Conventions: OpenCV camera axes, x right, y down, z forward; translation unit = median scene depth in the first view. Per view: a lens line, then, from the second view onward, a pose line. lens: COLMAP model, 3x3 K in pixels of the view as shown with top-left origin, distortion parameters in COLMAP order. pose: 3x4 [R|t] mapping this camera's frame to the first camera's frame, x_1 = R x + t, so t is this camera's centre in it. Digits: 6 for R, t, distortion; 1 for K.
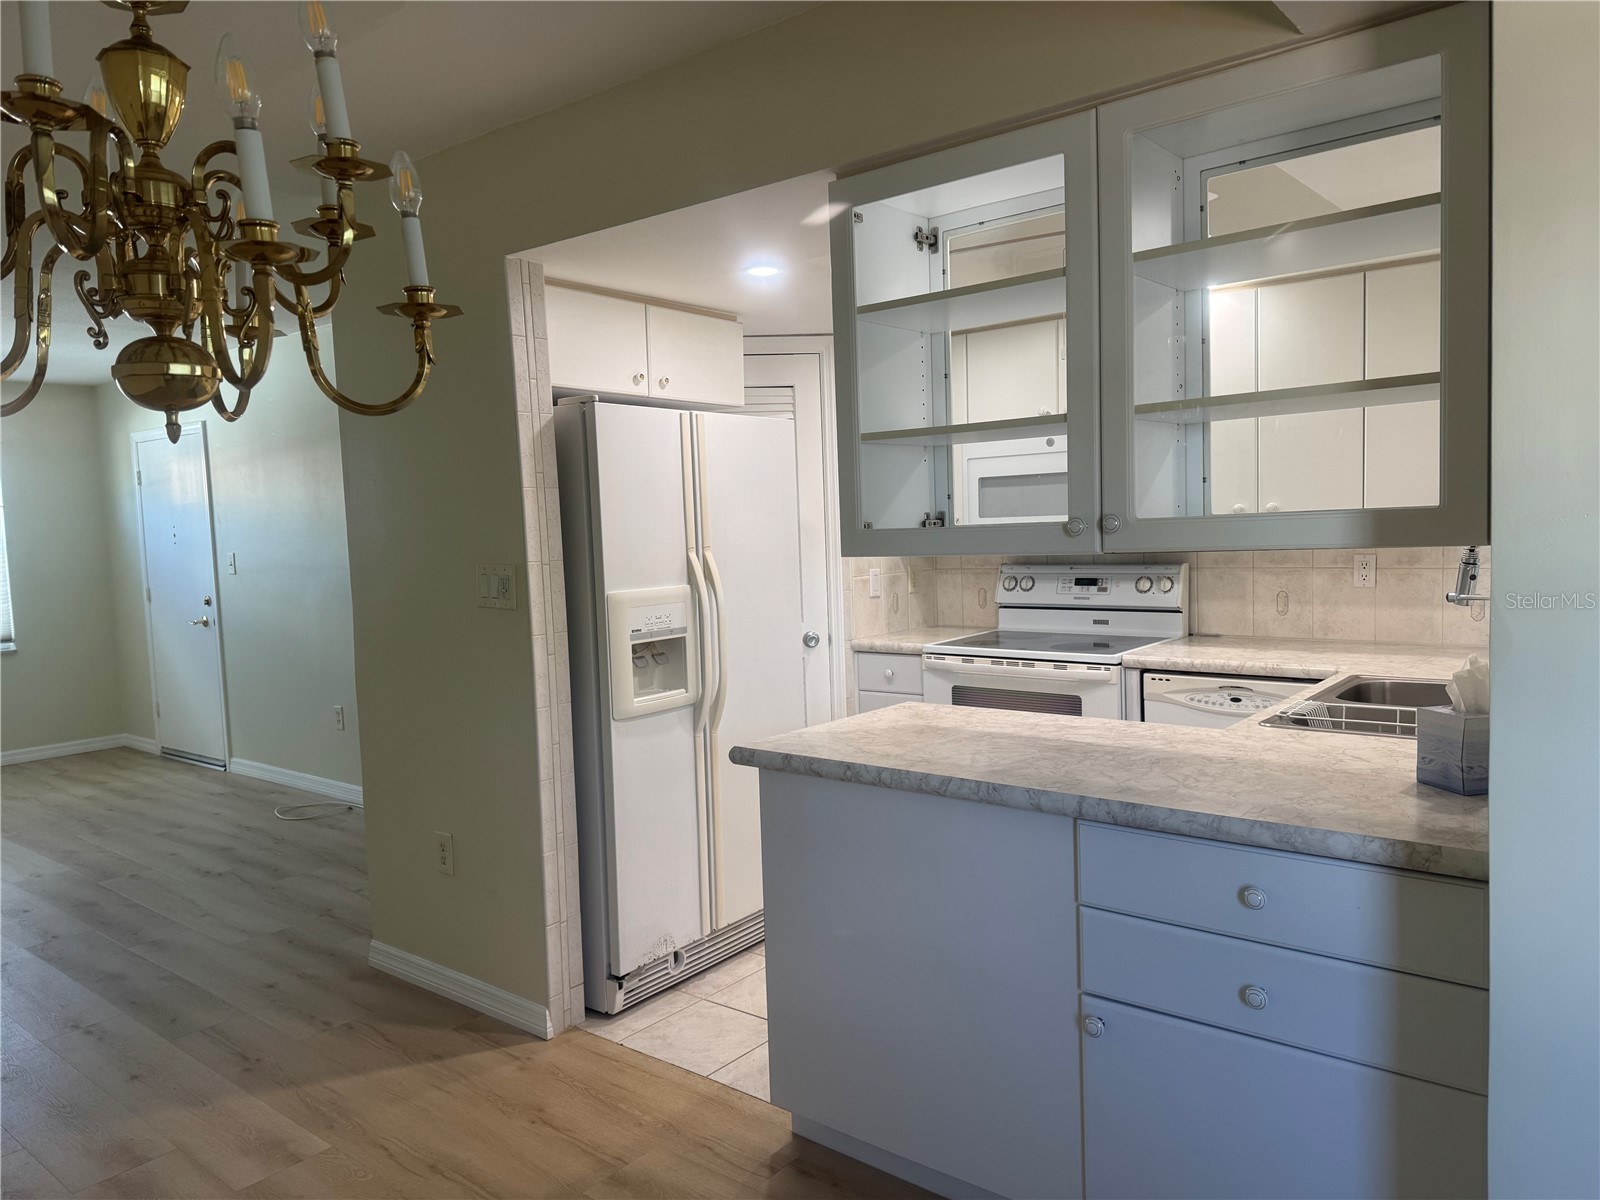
lens RADIAL K [[1097.7, 0, 798.5], [0, 1097.7, 590.7], [0, 0, 1]] dist [0.054844, -0.070933]
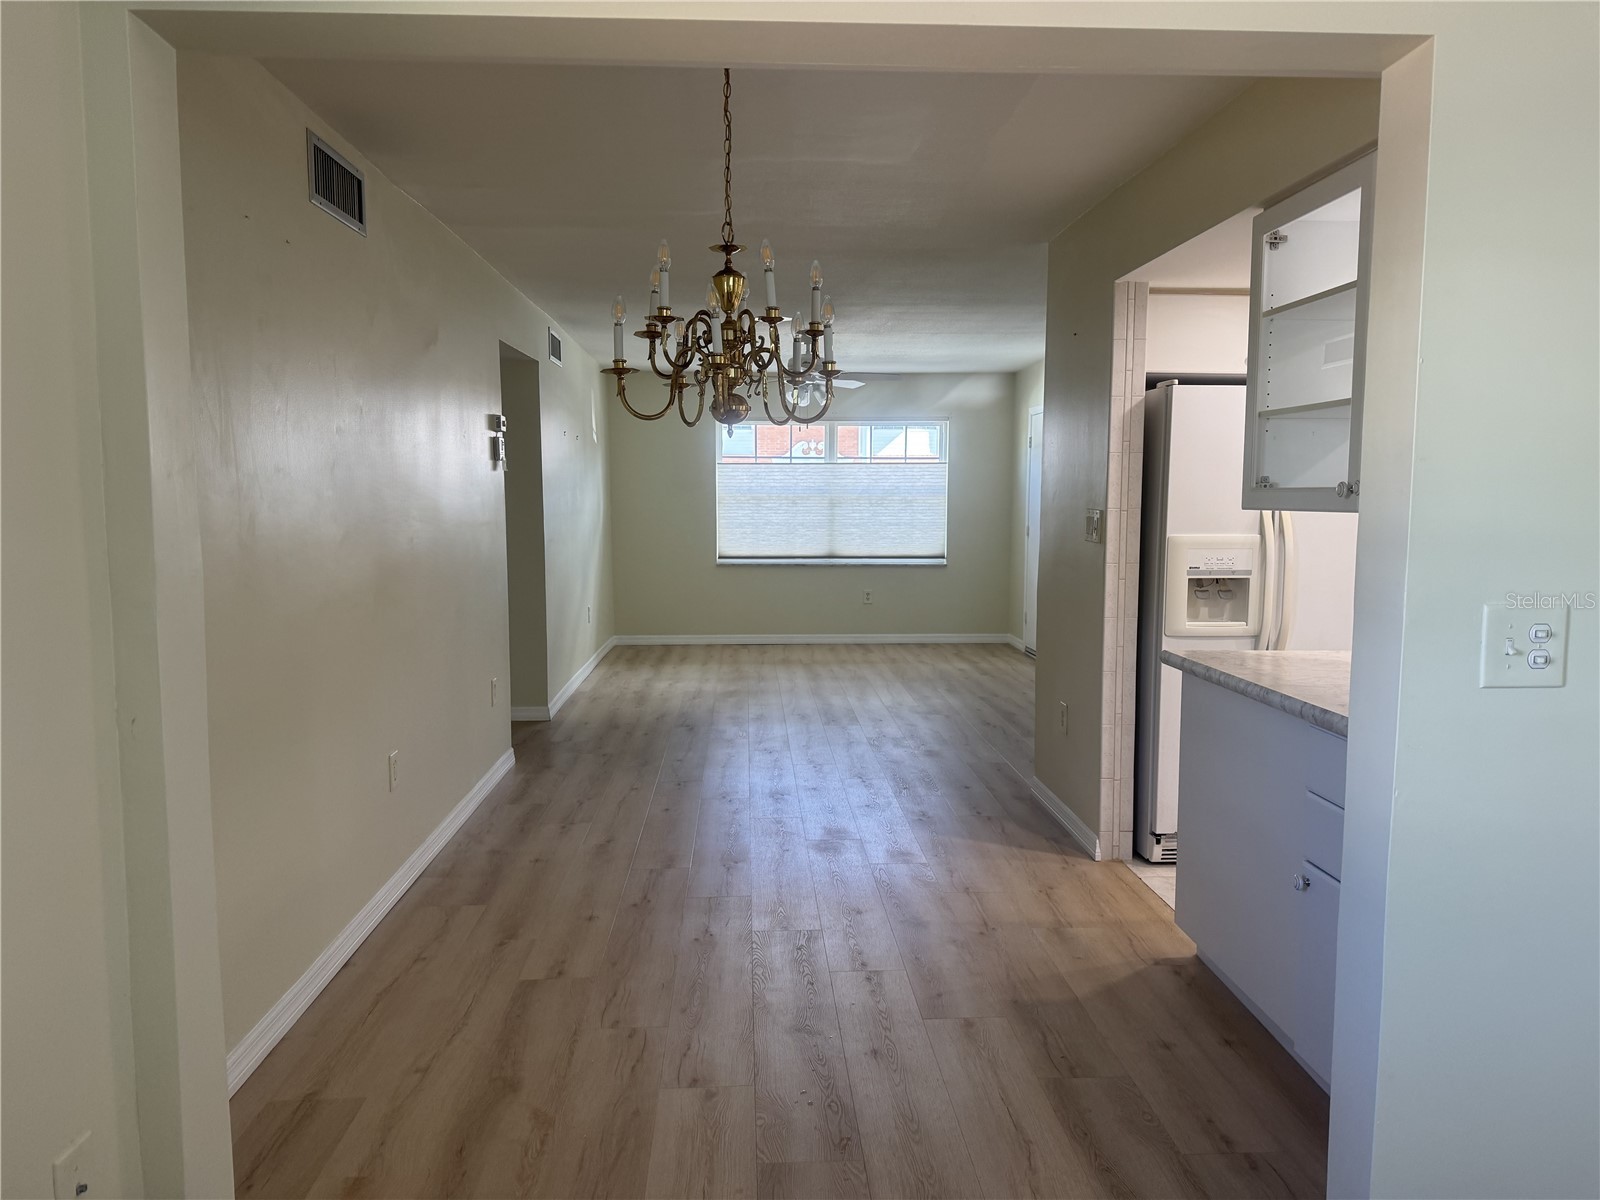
lens RADIAL K [[1097.7, 0, 798.5], [0, 1097.7, 590.7], [0, 0, 1]] dist [0.054844, -0.070933]
pose [[0.658951, 0.095898, -0.746048, 0.480813], [-0.067395, 0.995378, 0.068420, 0.006628], [0.749161, 0.005194, 0.662368, -0.162852]]
